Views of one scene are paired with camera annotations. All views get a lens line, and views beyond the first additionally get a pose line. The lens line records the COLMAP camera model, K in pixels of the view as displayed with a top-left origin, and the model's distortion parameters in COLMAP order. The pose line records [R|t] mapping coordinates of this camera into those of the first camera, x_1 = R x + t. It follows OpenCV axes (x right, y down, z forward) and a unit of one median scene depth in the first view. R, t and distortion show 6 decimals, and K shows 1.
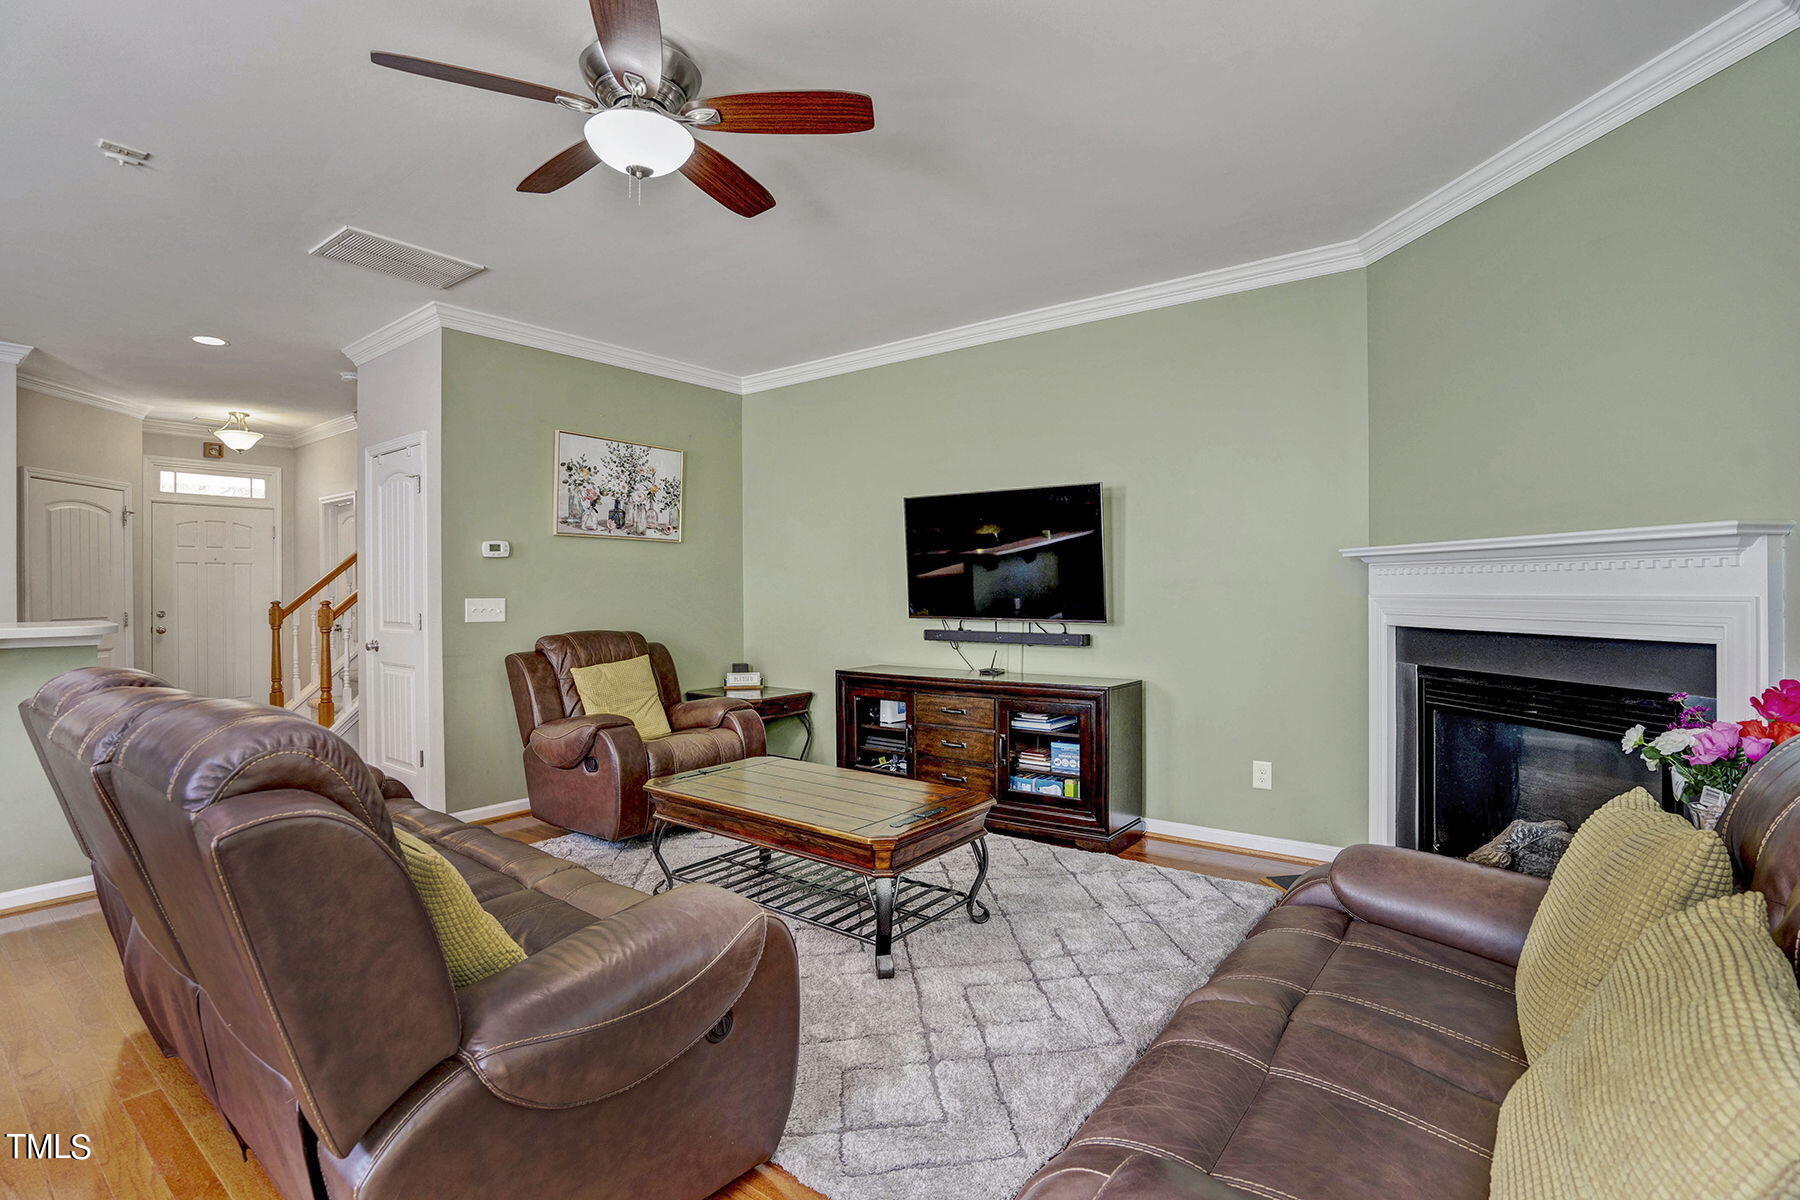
lens RADIAL K [[846.0, 0, 875.6], [0, 846.0, 585.2], [0, 0, 1]] dist [-0.041671, 0.013374]
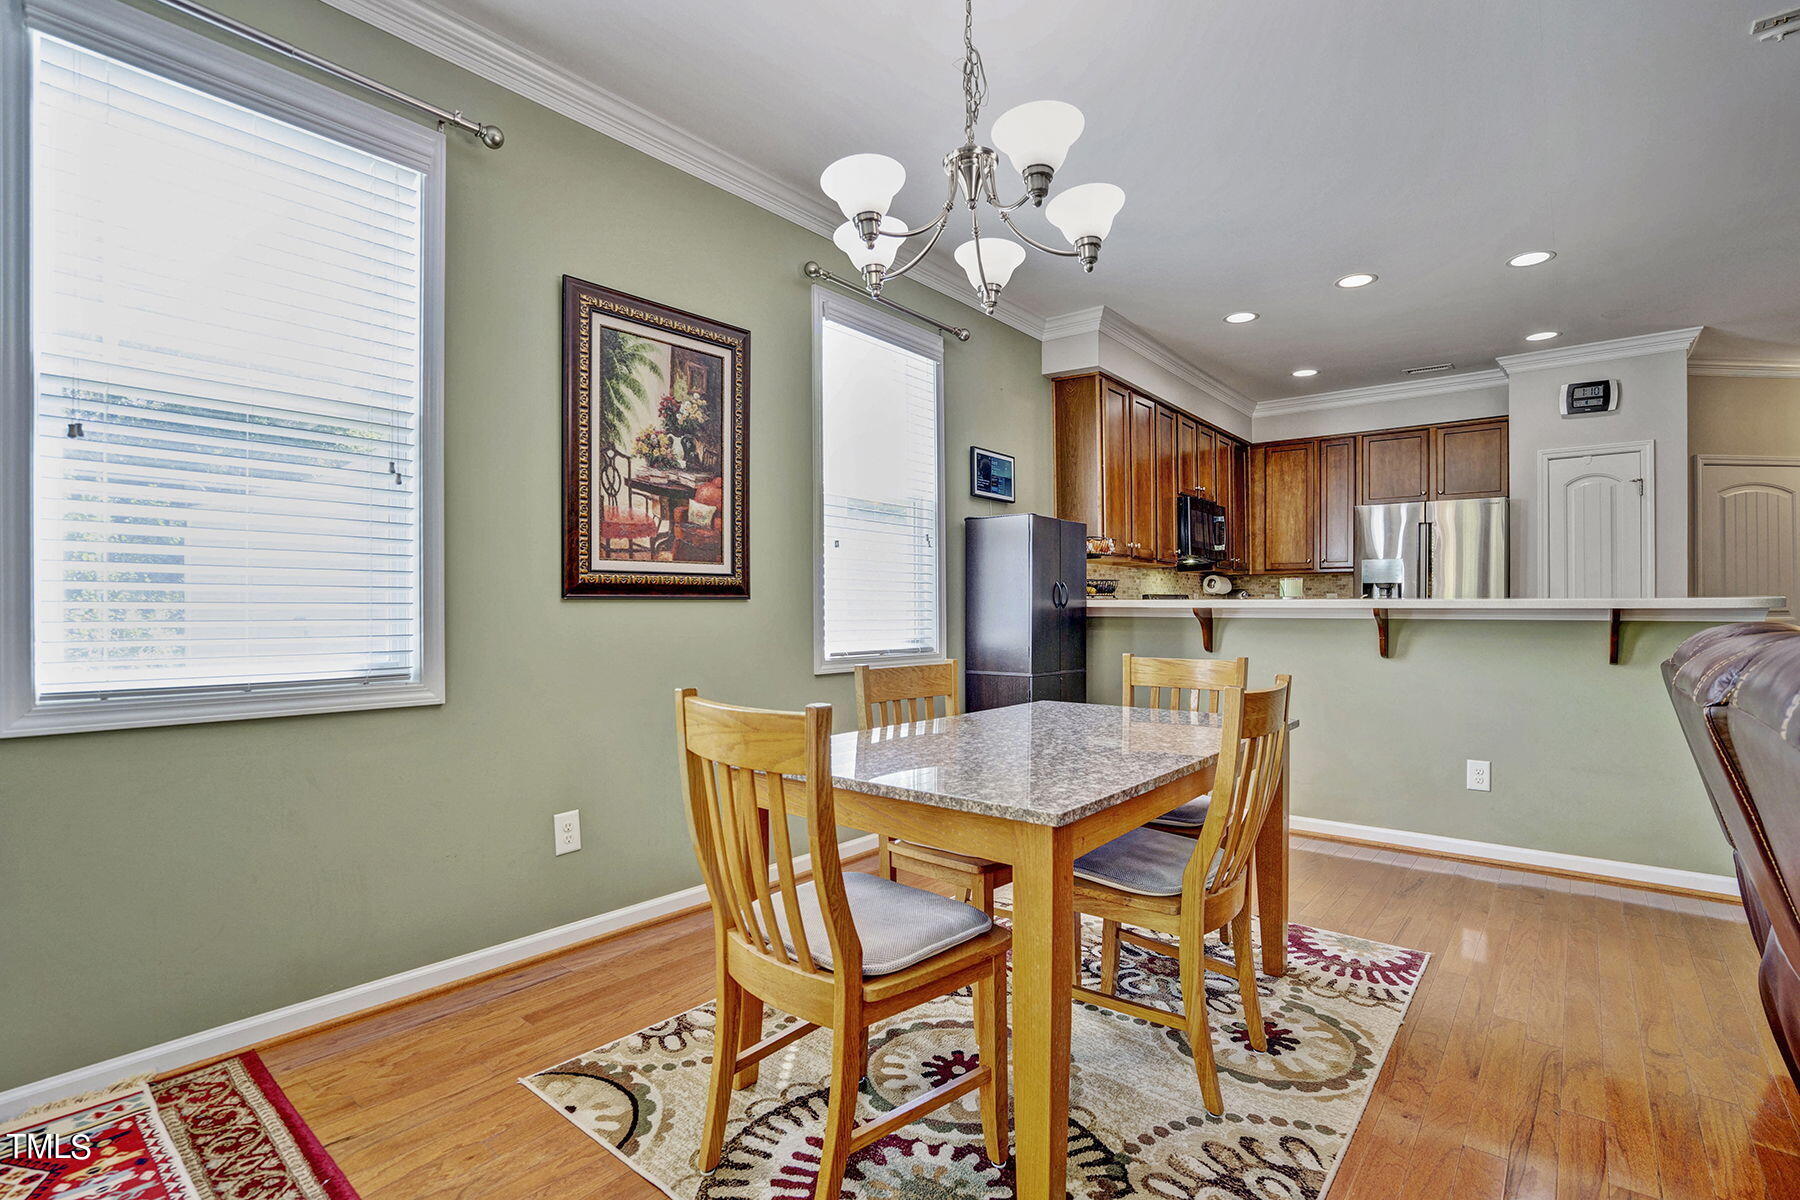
lens RADIAL K [[846.0, 0, 891.0], [0, 846.0, 611.5], [0, 0, 1]] dist [-0.041671, 0.013374]
pose [[-0.020054, 0.008042, -0.999767, -0.035556], [0.006396, 0.999948, 0.007915, 0.033377], [0.999778, -0.006236, -0.020104, 0.061501]]
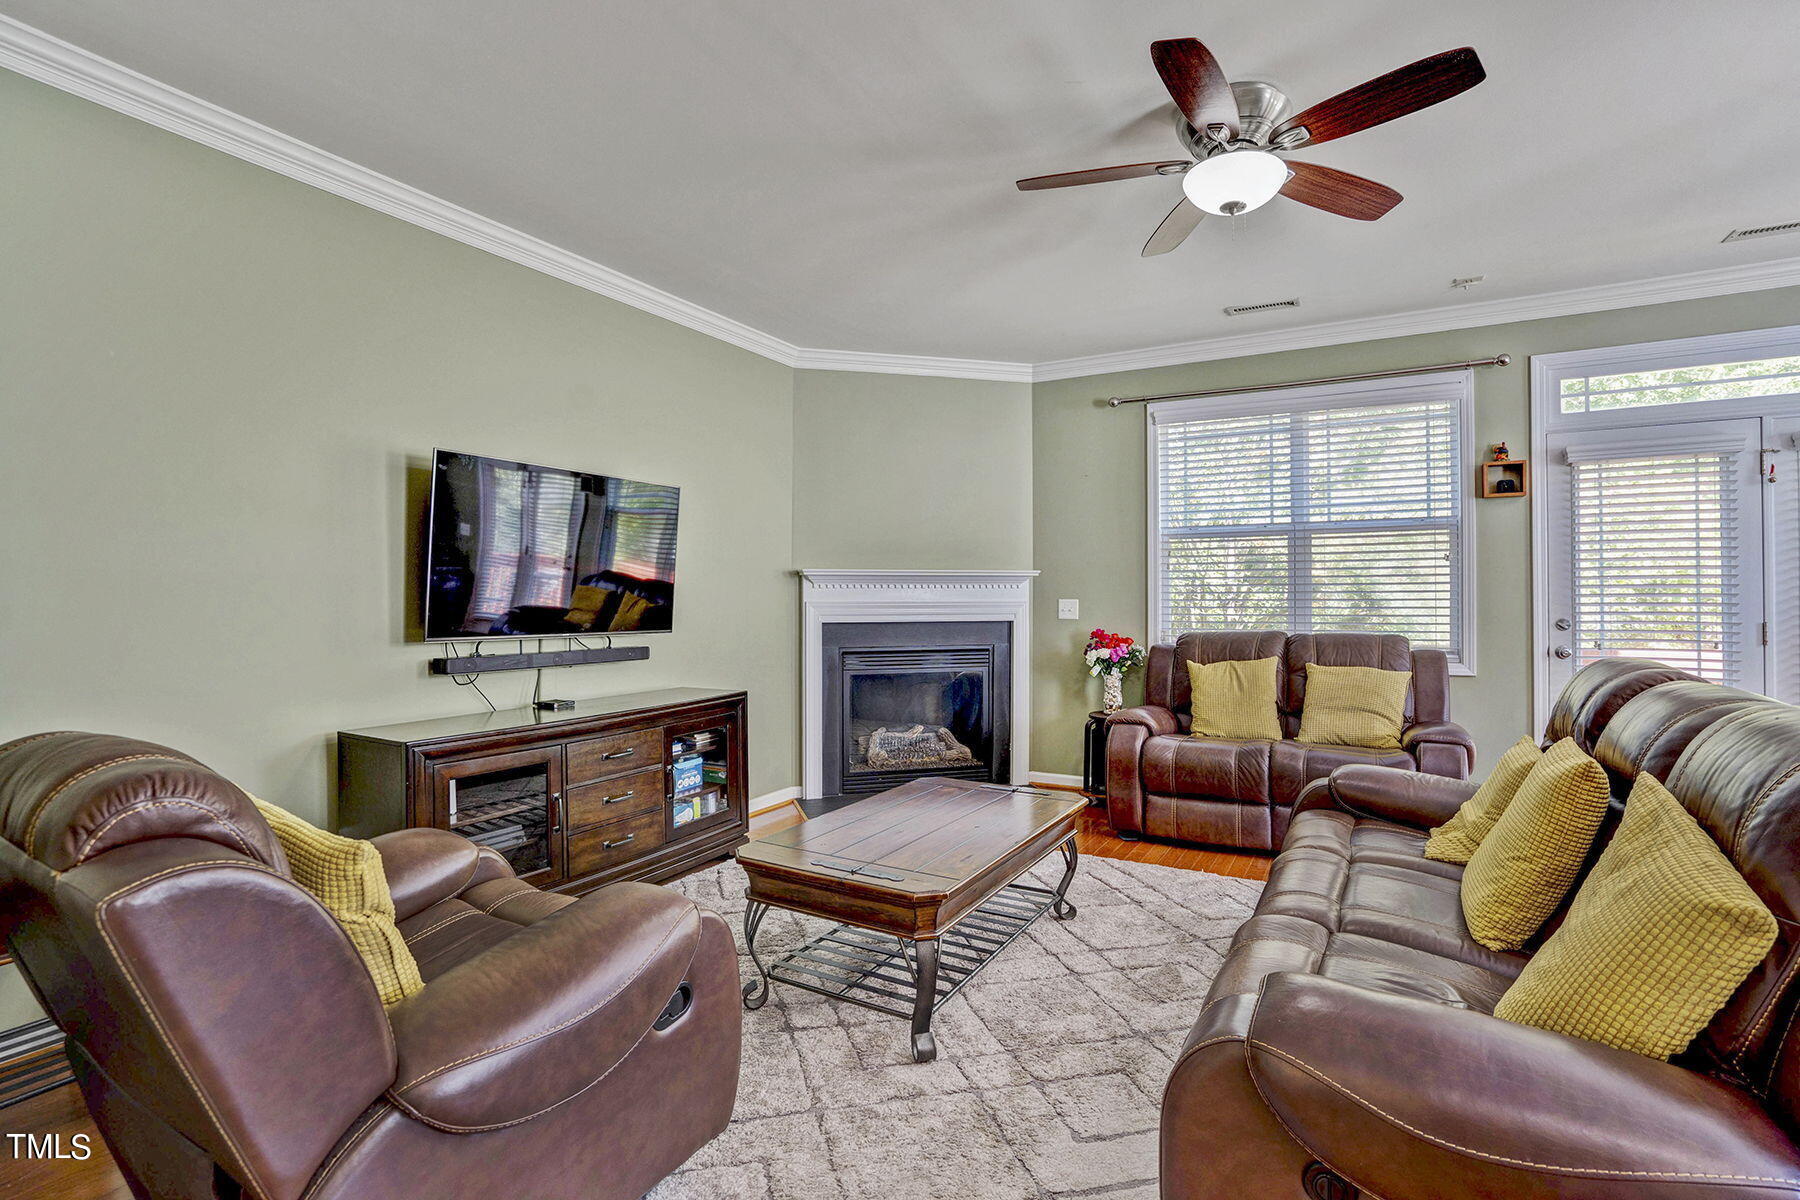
lens RADIAL K [[846.0, 0, 893.0], [0, 846.0, 588.1], [0, 0, 1]] dist [-0.041671, 0.013374]
pose [[-0.165569, 0.019750, 0.986000, -0.608950], [-0.003836, 0.999779, -0.020670, 0.011477], [-0.986191, -0.007205, -0.165457, 0.773563]]
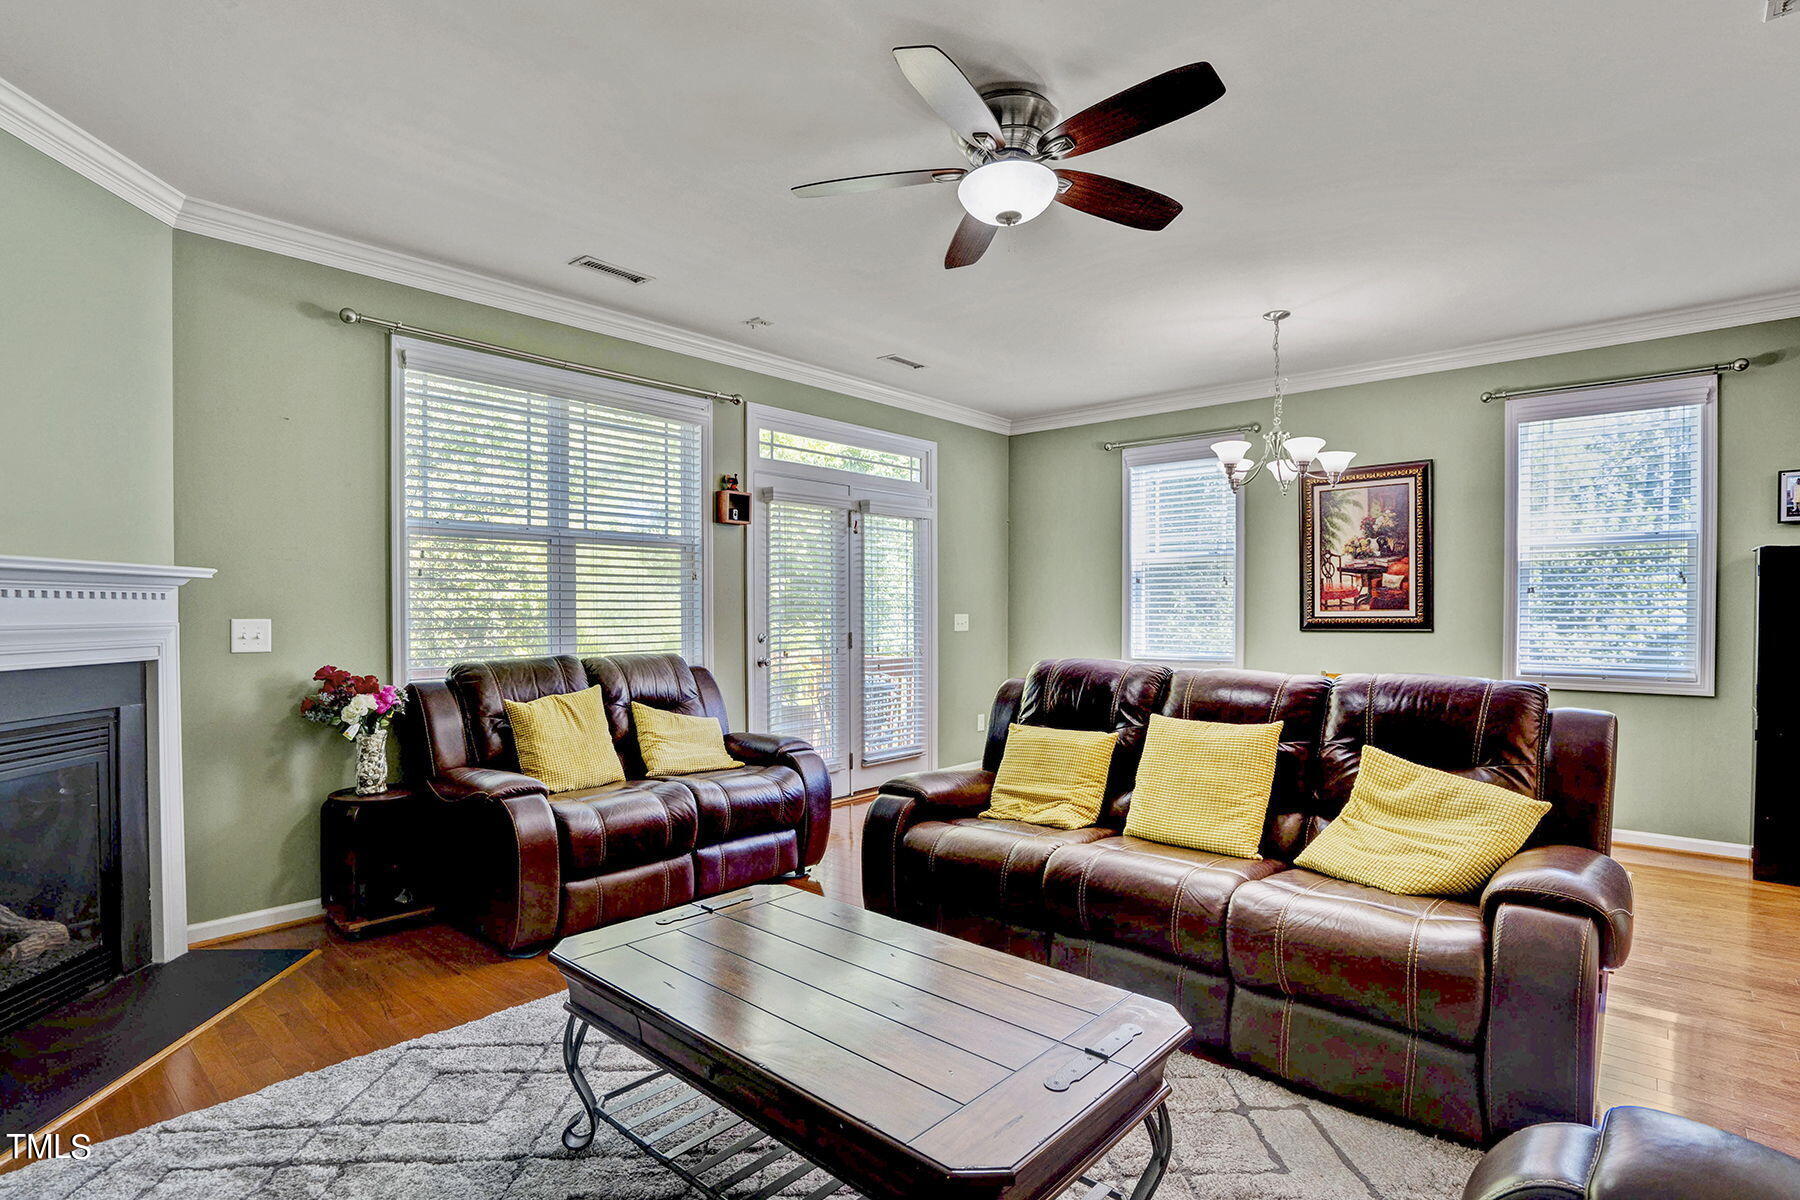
lens RADIAL K [[925.2, 0, 892.0], [0, 925.2, 620.9], [0, 0, 1]] dist [-0.041903, 0.017572]
pose [[-0.999414, 0.008084, 0.033249, -0.076816], [0.008202, 0.999961, 0.003412, 0.005521], [-0.033220, 0.003683, -0.999441, 1.057685]]
